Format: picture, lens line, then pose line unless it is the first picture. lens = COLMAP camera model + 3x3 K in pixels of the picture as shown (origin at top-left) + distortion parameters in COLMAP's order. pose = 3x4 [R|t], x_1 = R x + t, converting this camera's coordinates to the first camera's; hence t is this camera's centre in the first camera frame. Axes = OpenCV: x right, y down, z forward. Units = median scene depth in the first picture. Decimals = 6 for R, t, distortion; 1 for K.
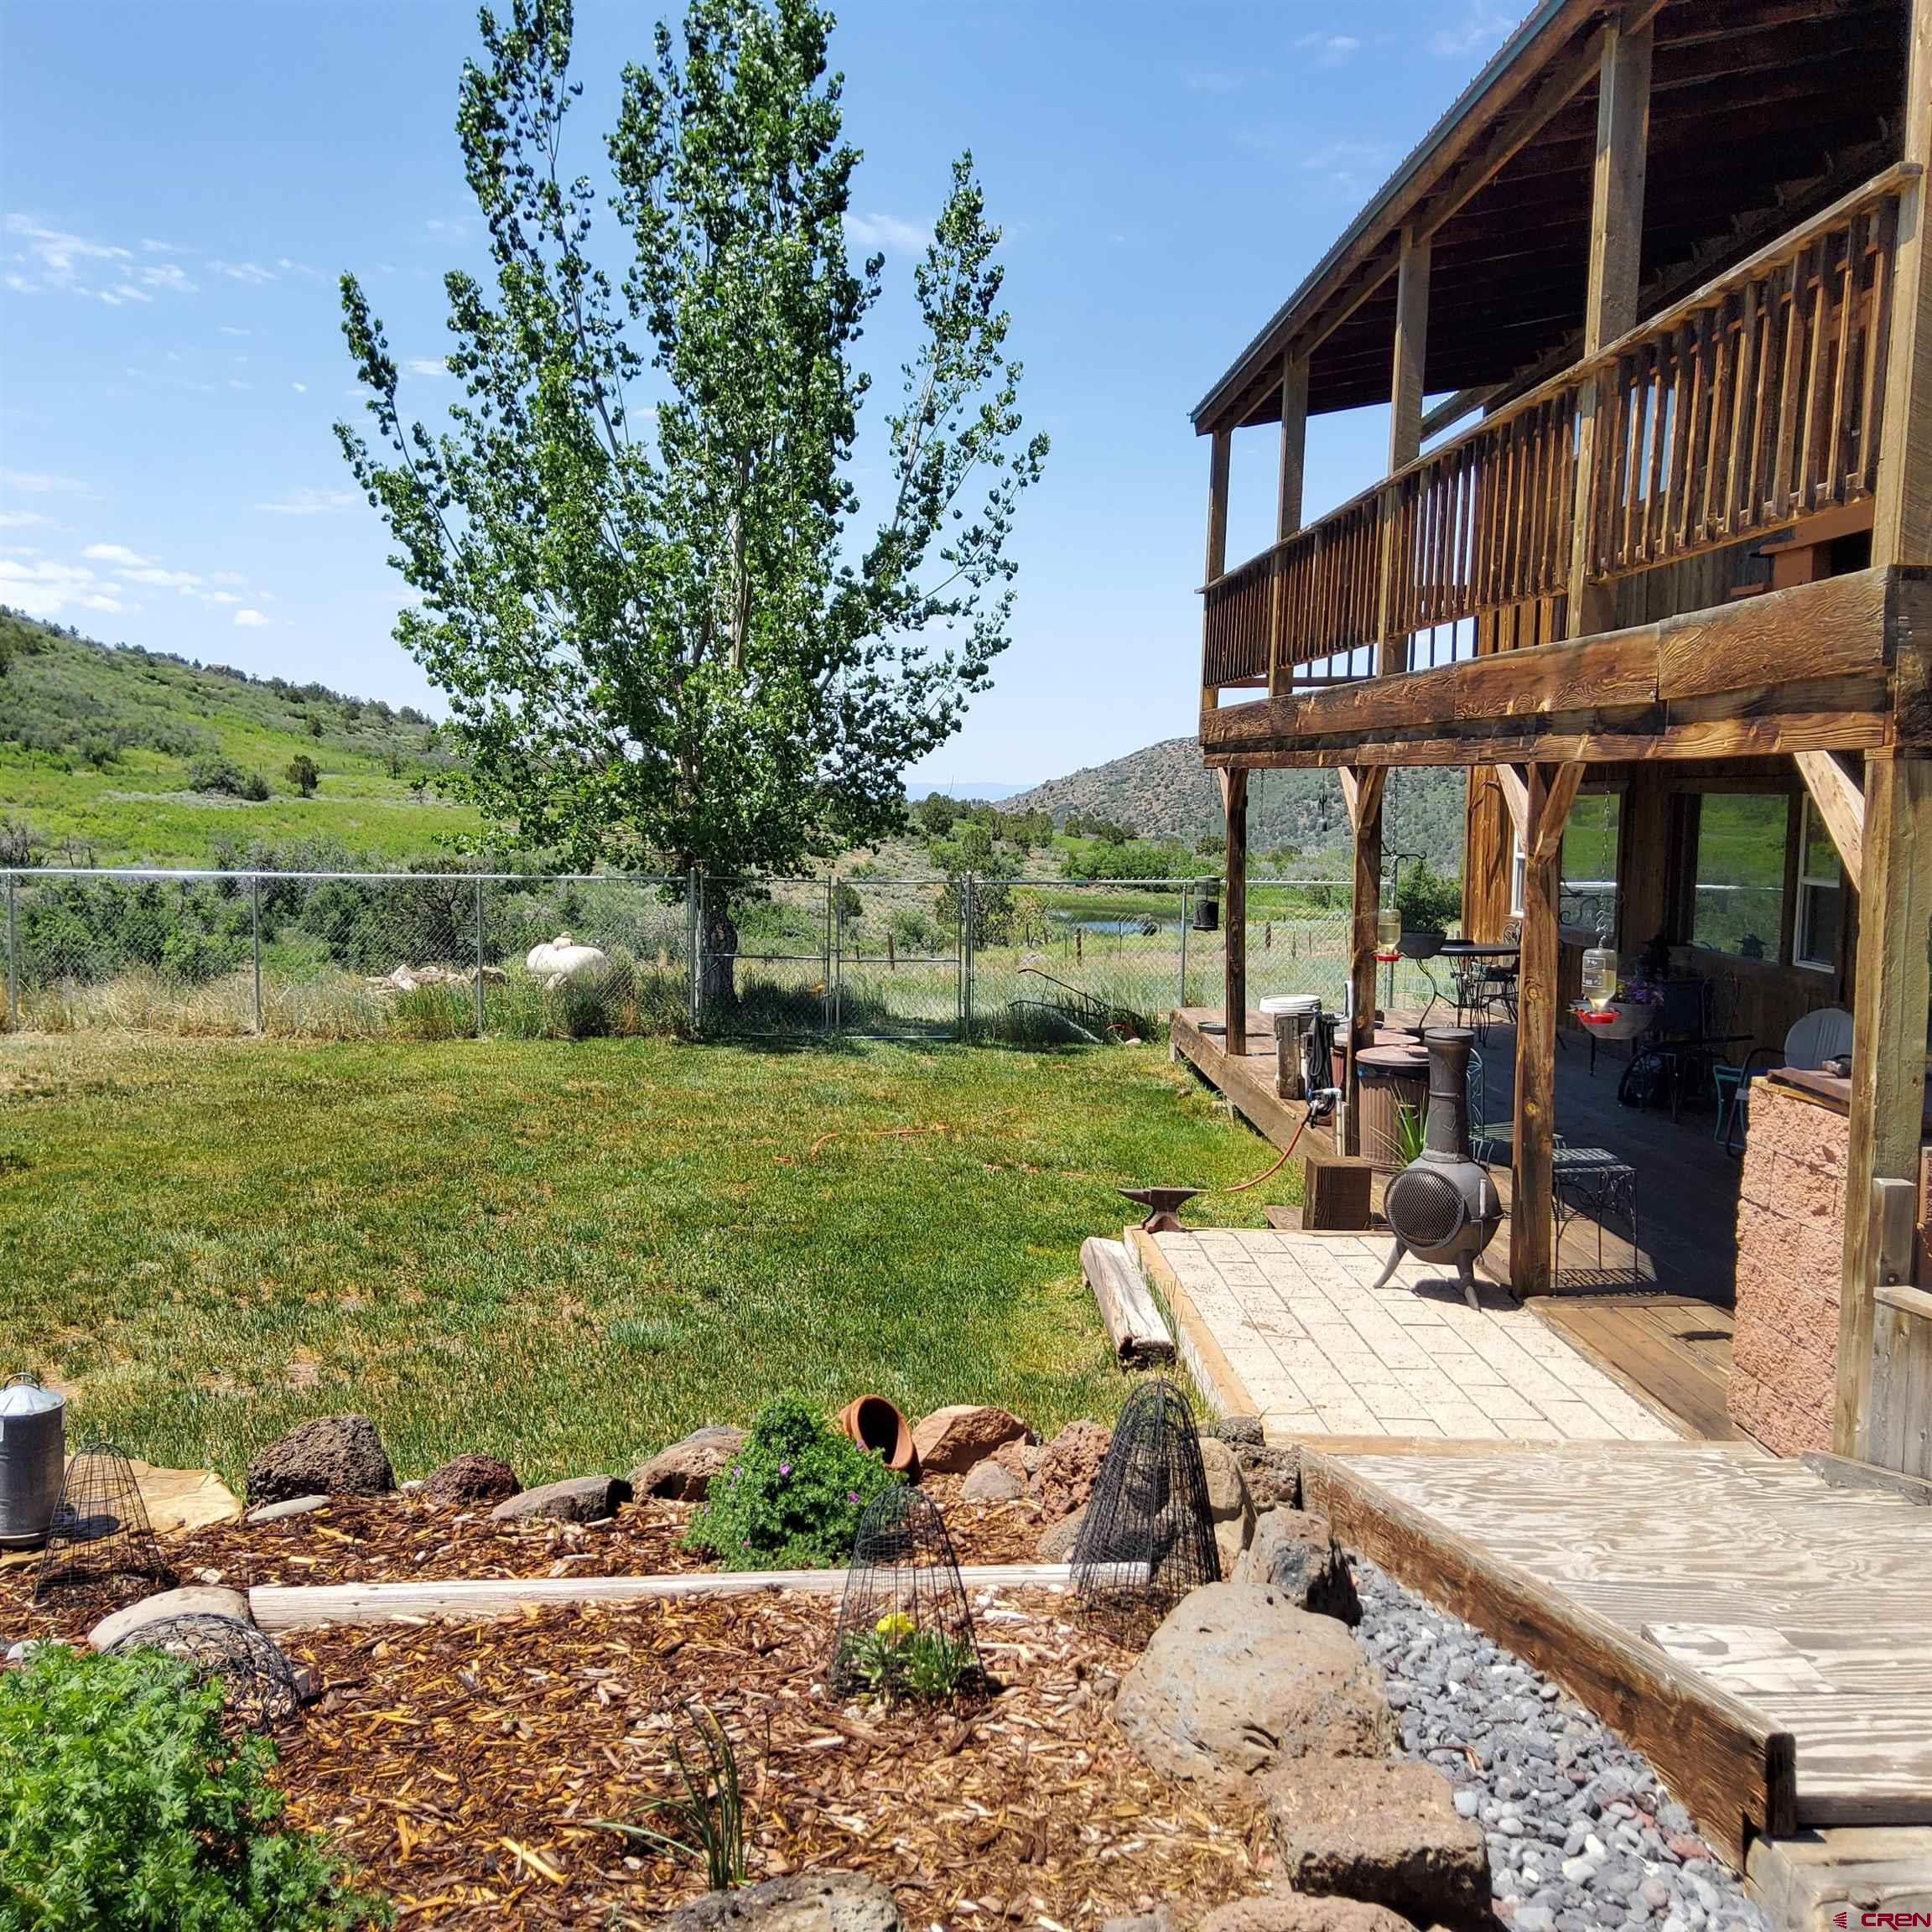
lens RADIAL K [[1902.0, 0, 966.0], [0, 1902.0, 966.0], [0, 0, 1]] dist [0.000013, -0.001432]
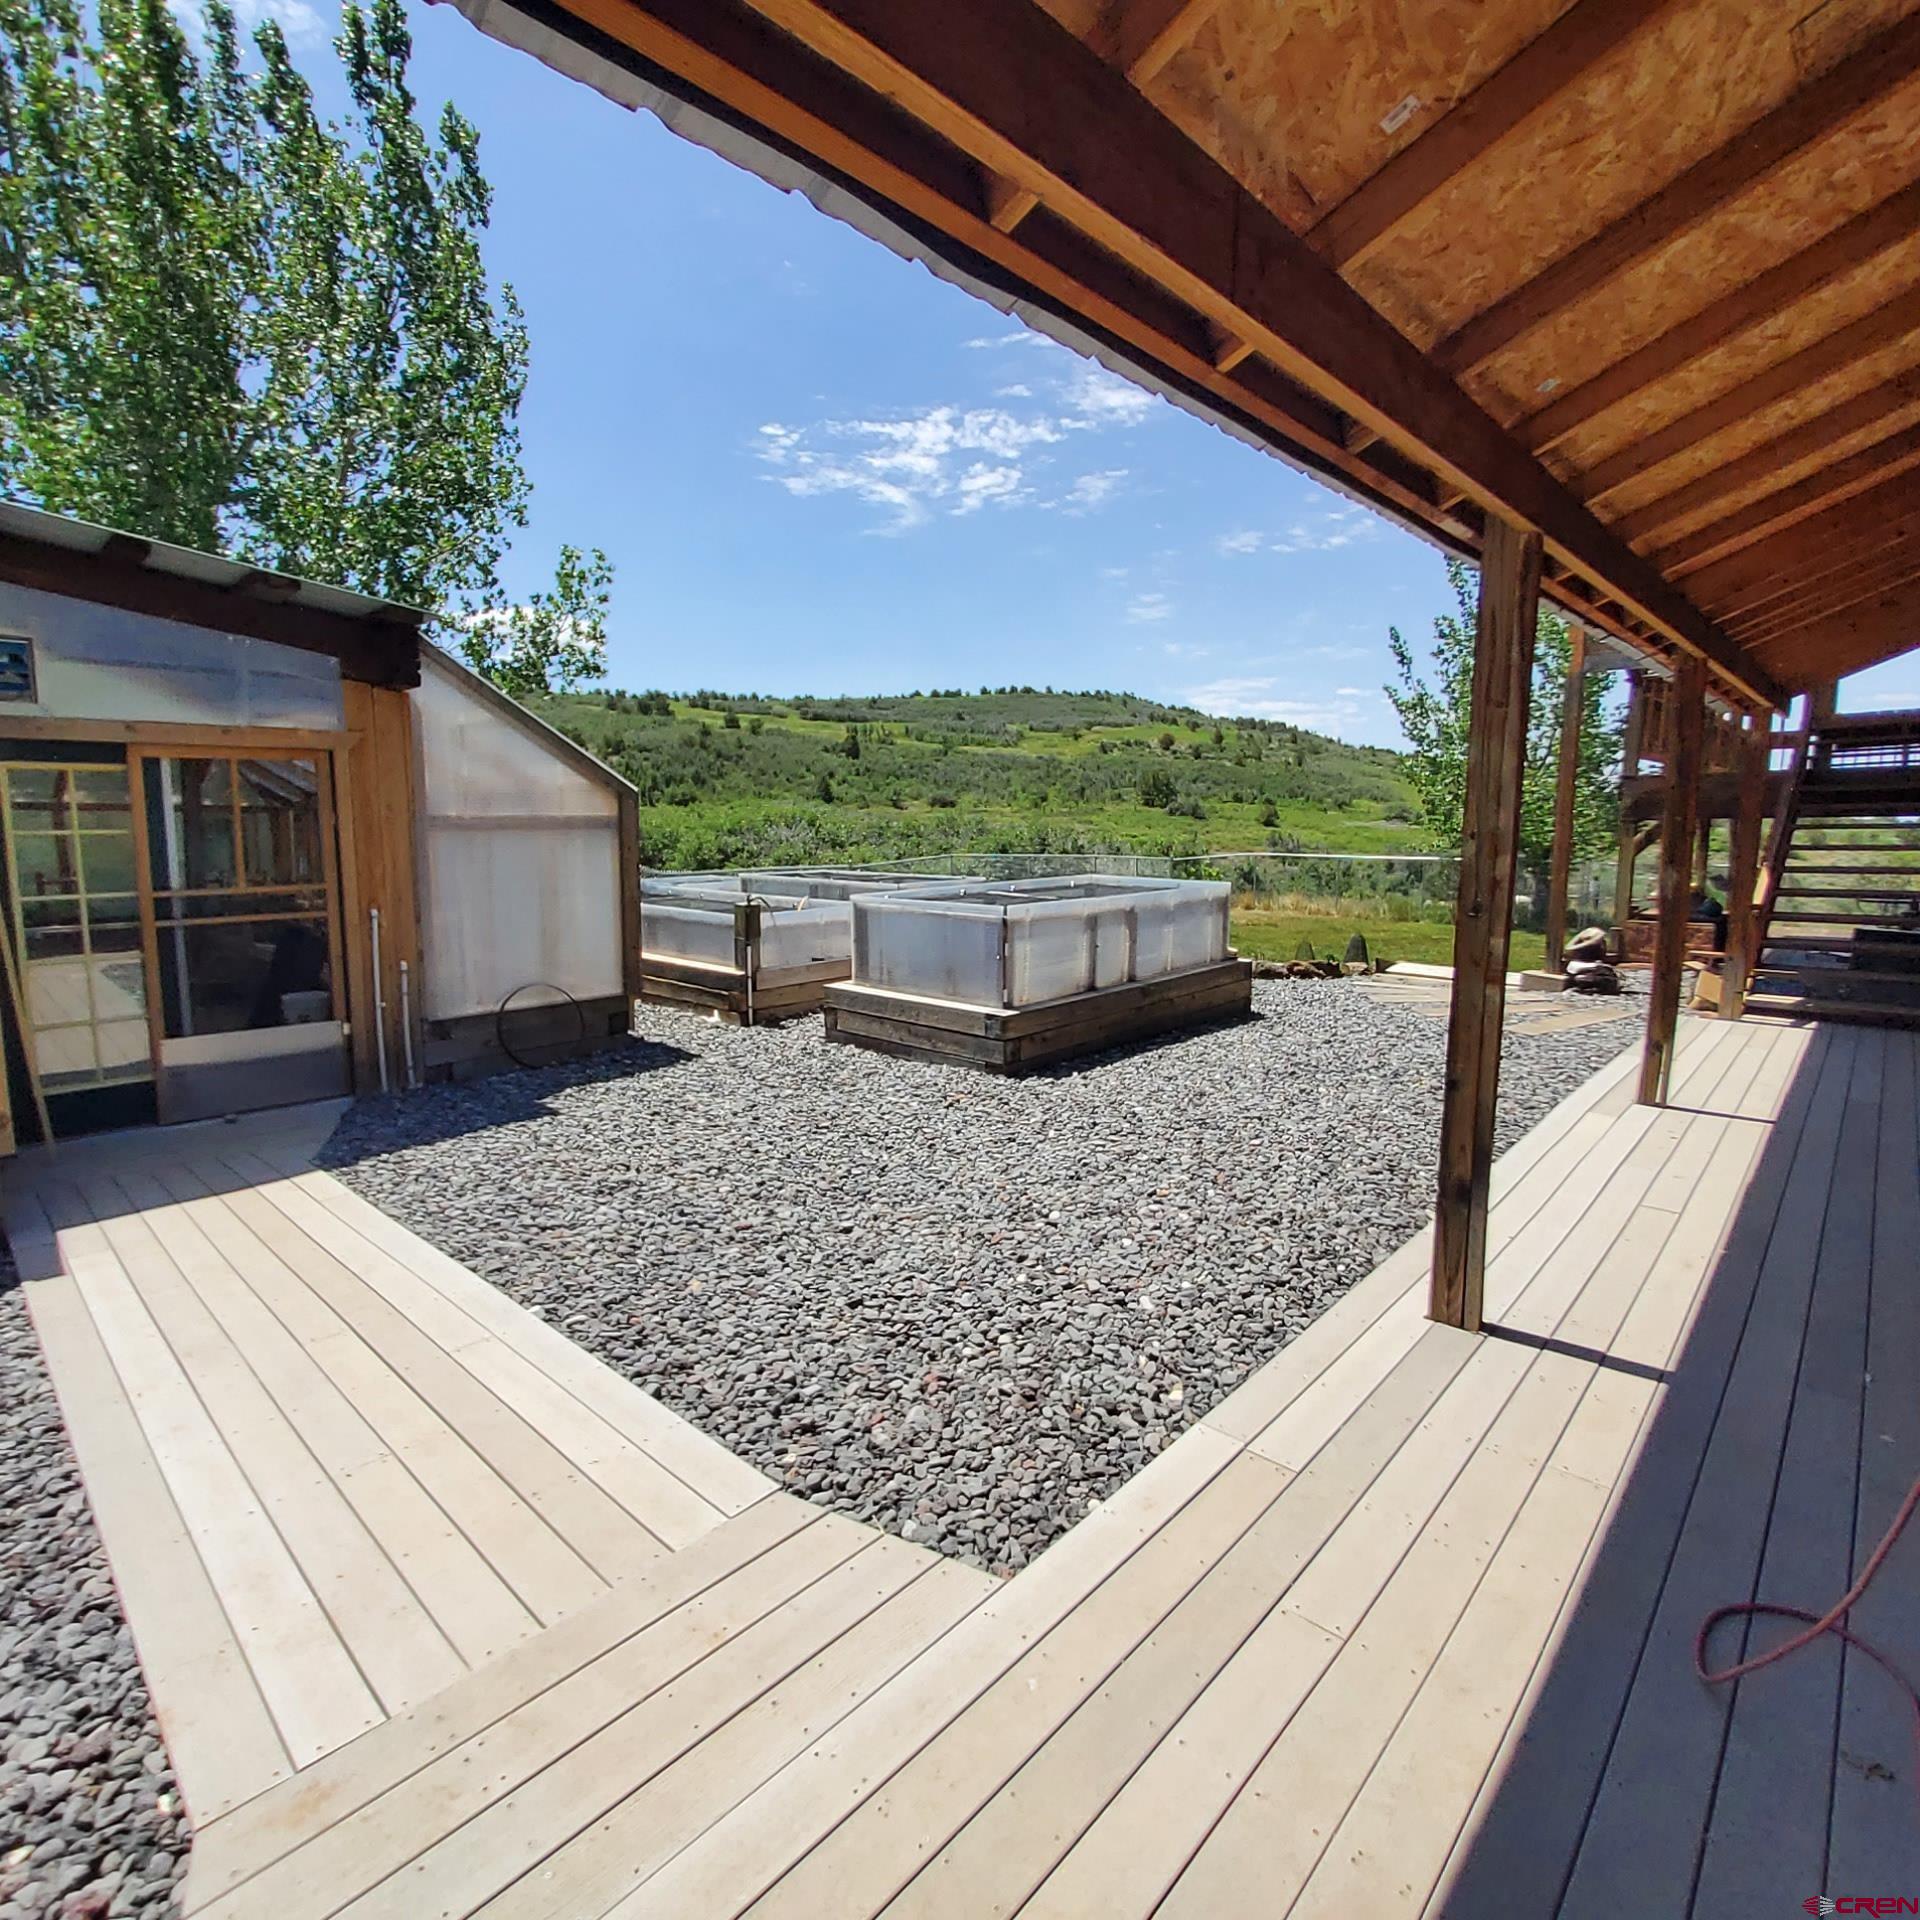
lens RADIAL K [[1020.1, 0, 960.0], [0, 1020.1, 960.0], [0, 0, 1]] dist [0.001013, 0.000058]
pose [[0.702245, 0.090063, -0.706216, 0.274532], [-0.057897, 0.995905, 0.069435, 0.027880], [0.709577, -0.007873, 0.704584, -0.389603]]
